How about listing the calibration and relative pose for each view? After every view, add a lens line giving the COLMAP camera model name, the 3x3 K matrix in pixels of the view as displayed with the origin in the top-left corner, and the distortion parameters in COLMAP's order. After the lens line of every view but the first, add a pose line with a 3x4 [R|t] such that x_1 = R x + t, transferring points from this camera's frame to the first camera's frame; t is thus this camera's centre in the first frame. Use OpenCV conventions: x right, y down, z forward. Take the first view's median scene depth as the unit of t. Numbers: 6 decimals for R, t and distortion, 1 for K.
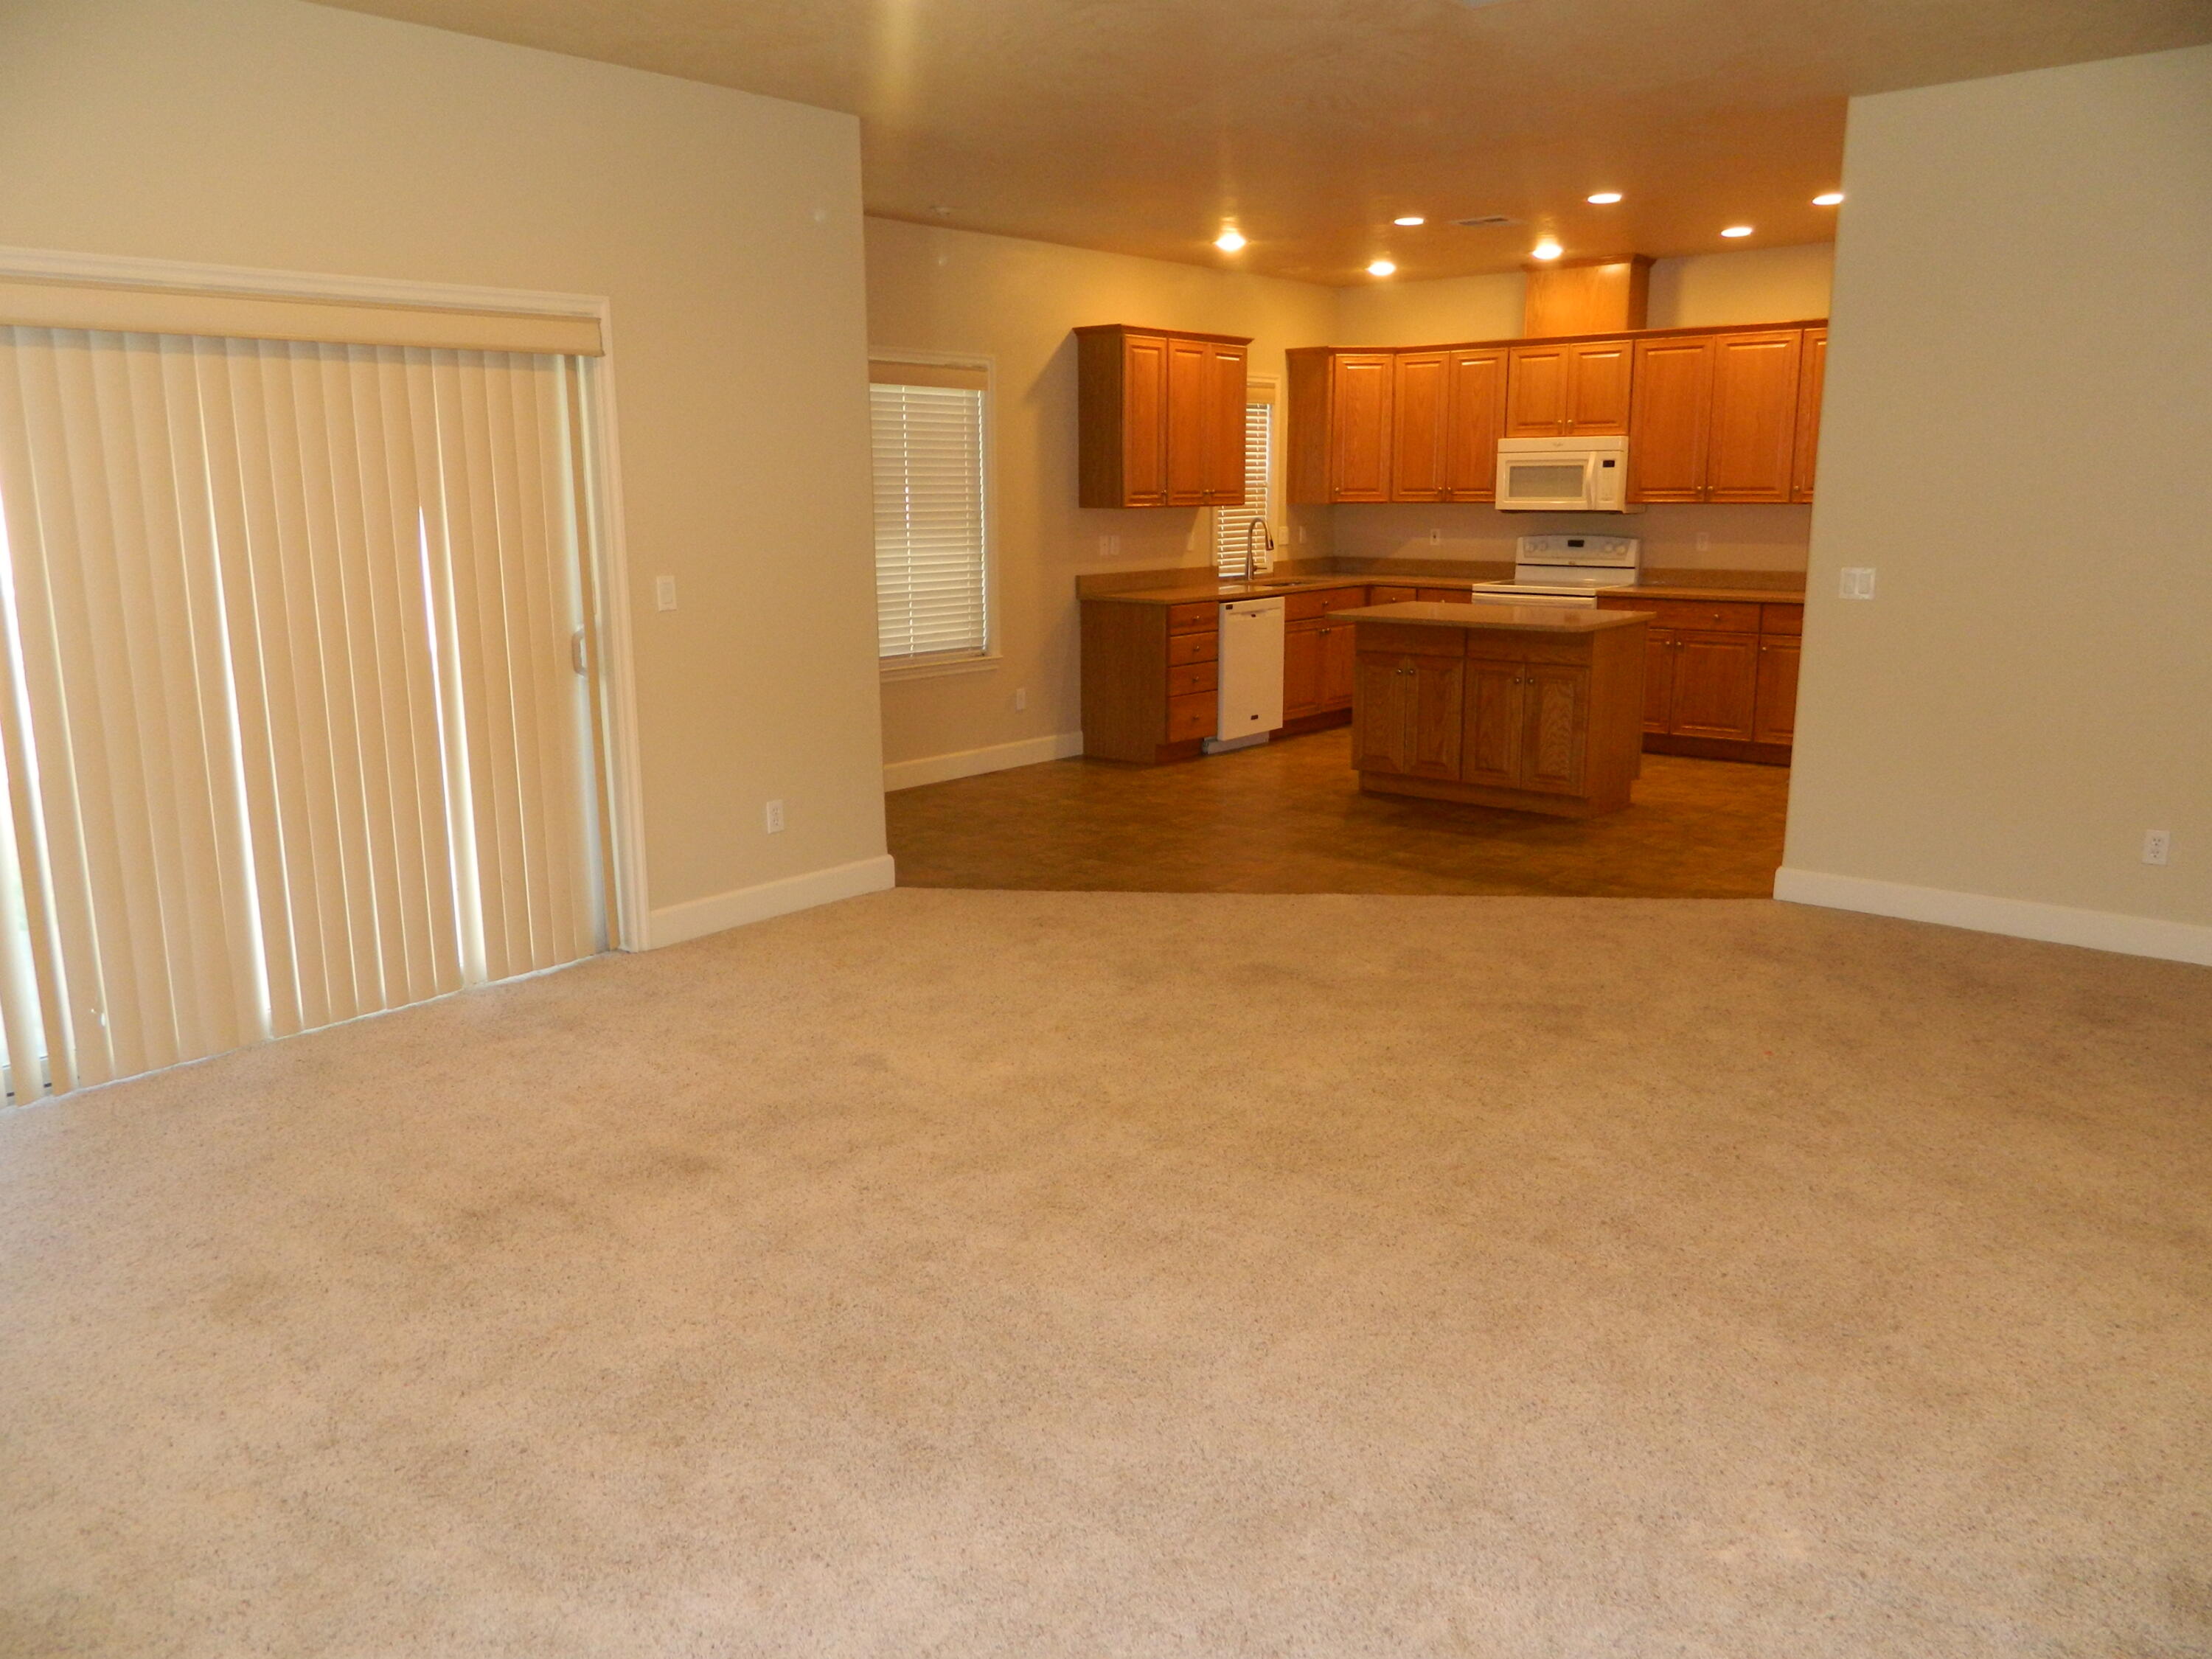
lens RADIAL K [[1647.6, 0, 1106.0], [0, 1647.6, 829.5], [0, 0, 1]] dist [-0.002178, 0.004061]
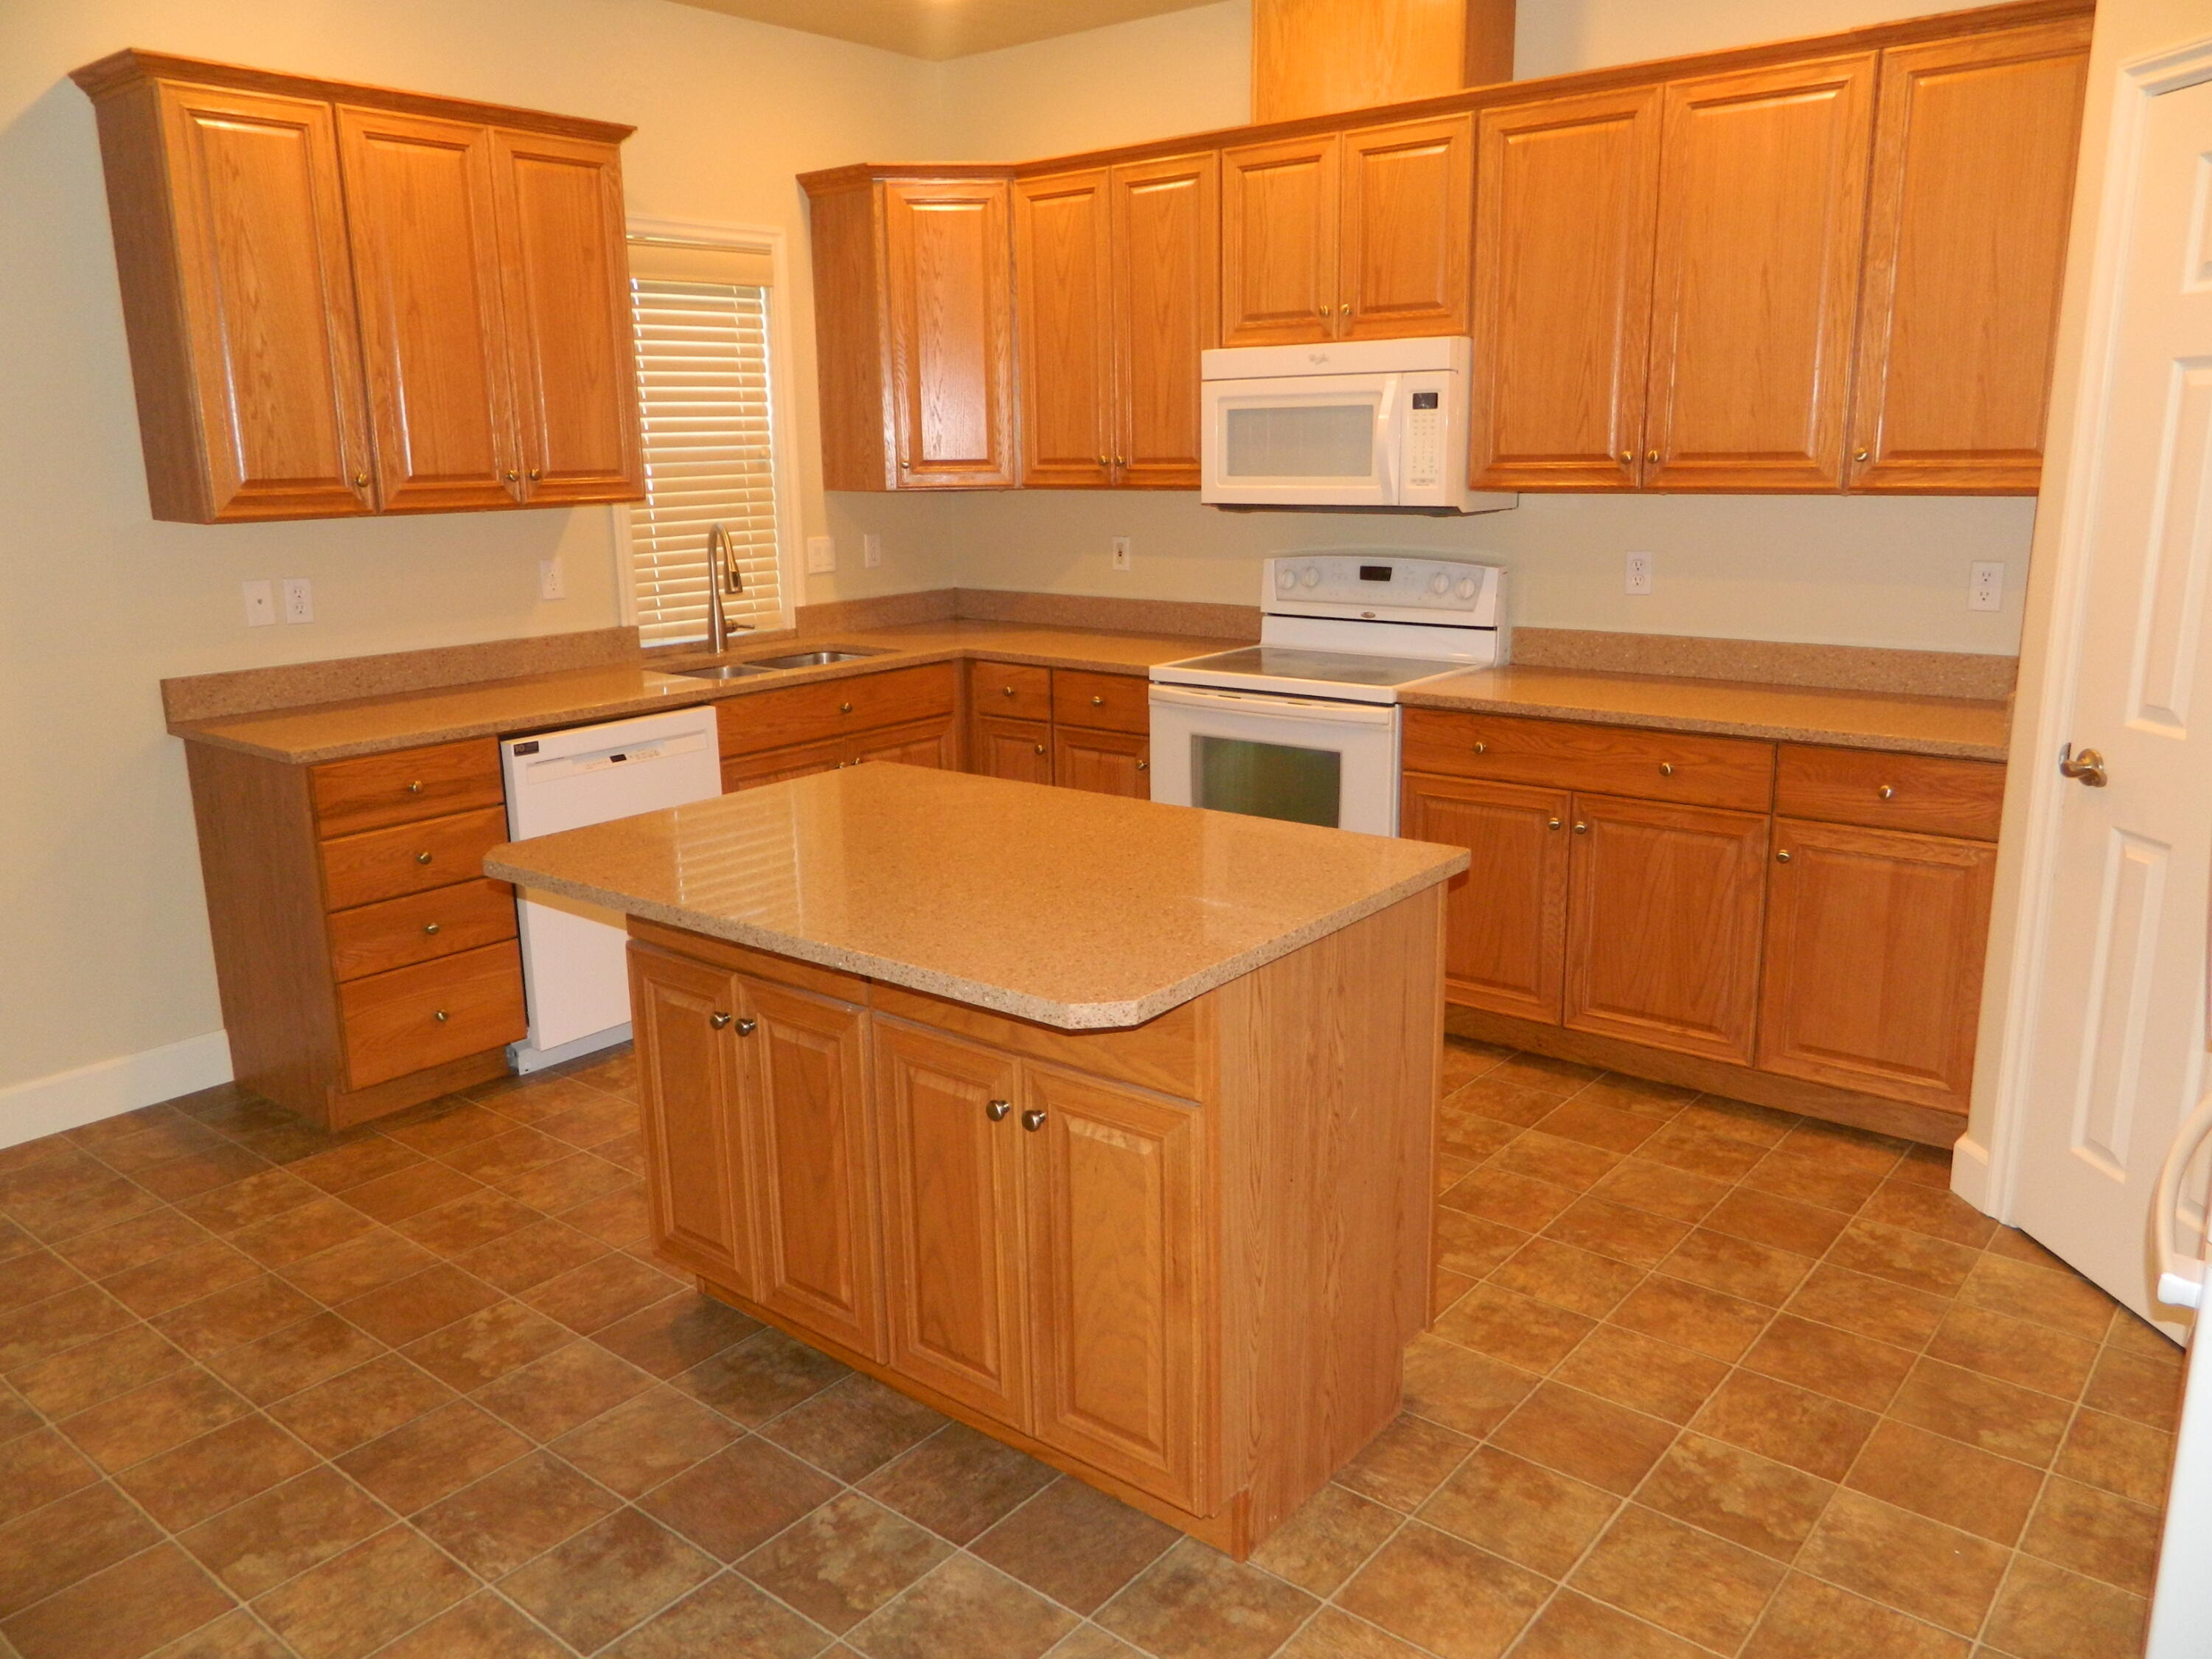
lens RADIAL K [[1671.9, 0, 1106.0], [0, 1671.9, 829.5], [0, 0, 1]] dist [0.012205, -0.006202]
pose [[0.999840, -0.013802, 0.011352, 0.208377], [0.013538, 0.999643, 0.023034, -0.116218], [-0.011666, -0.022877, 0.999670, 0.538250]]
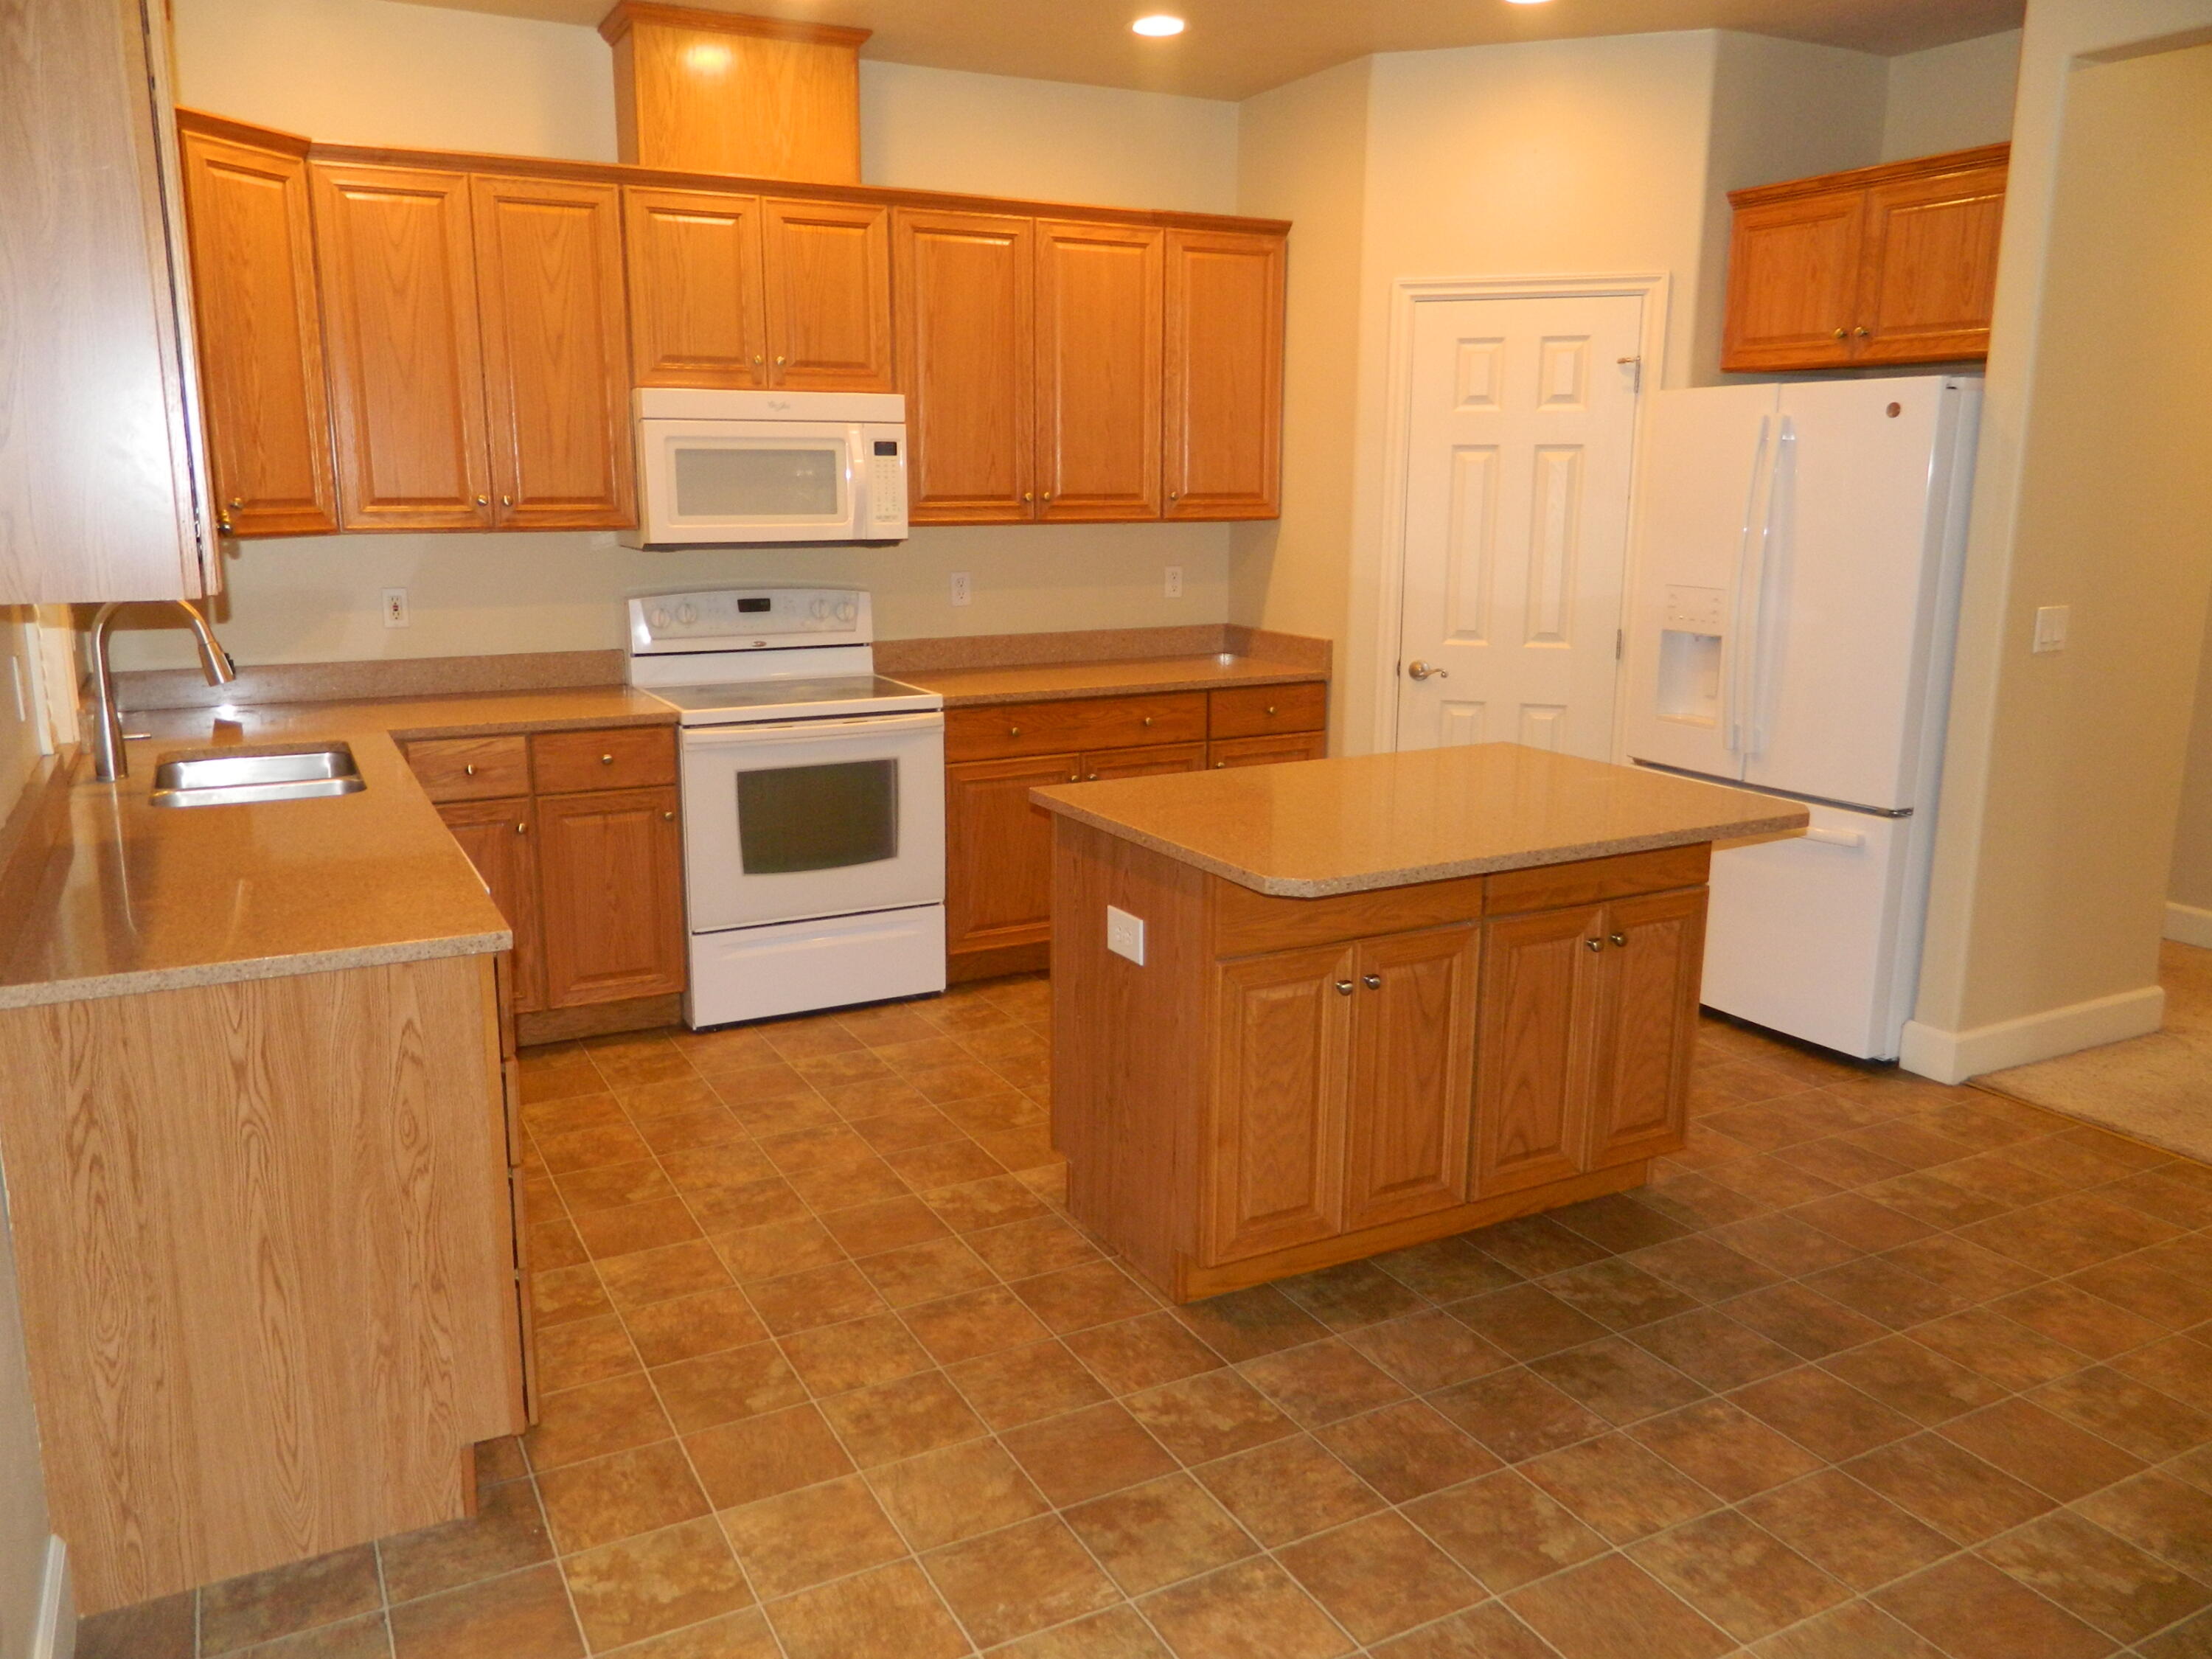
lens RADIAL K [[1647.6, 0, 1106.0], [0, 1647.6, 829.5], [0, 0, 1]] dist [-0.002178, 0.004061]
pose [[0.372515, -0.191430, 0.908068, -0.150242], [0.185900, 0.974053, 0.129079, -0.156885], [-0.909216, 0.120726, 0.398437, 0.732955]]
